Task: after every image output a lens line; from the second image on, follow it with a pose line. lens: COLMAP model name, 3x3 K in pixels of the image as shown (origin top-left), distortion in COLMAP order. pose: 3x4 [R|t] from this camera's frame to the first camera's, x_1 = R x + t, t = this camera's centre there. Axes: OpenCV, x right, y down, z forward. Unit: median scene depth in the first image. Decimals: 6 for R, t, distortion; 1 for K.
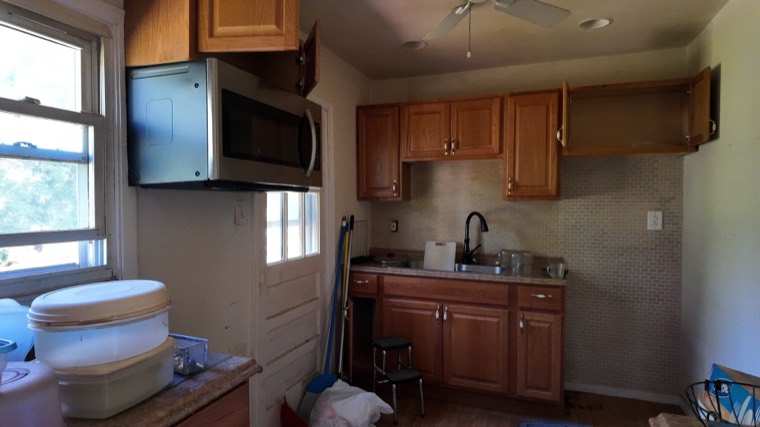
lens RADIAL K [[441.1, 0, 380.7], [0, 441.1, 213.7], [0, 0, 1]] dist [0.018883, -0.005872]
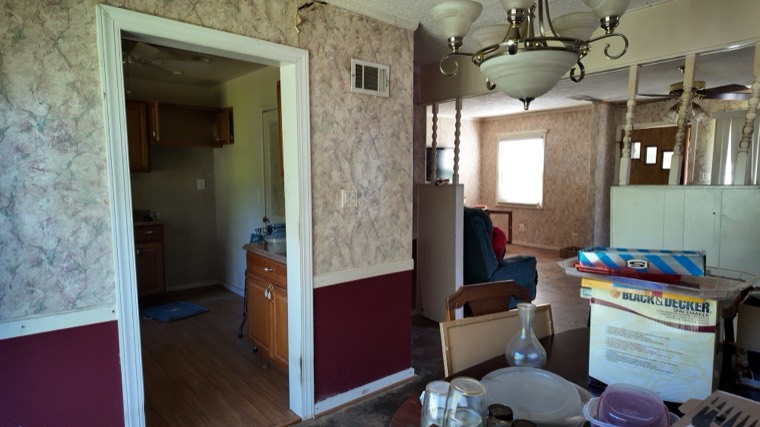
lens RADIAL K [[441.1, 0, 377.6], [0, 441.1, 215.3], [0, 0, 1]] dist [0.018883, -0.005872]
pose [[0.505459, -0.090066, 0.858137, -0.606361], [0.034444, 0.995851, 0.084232, 0.015937], [-0.862163, -0.013018, 0.506464, -0.547351]]
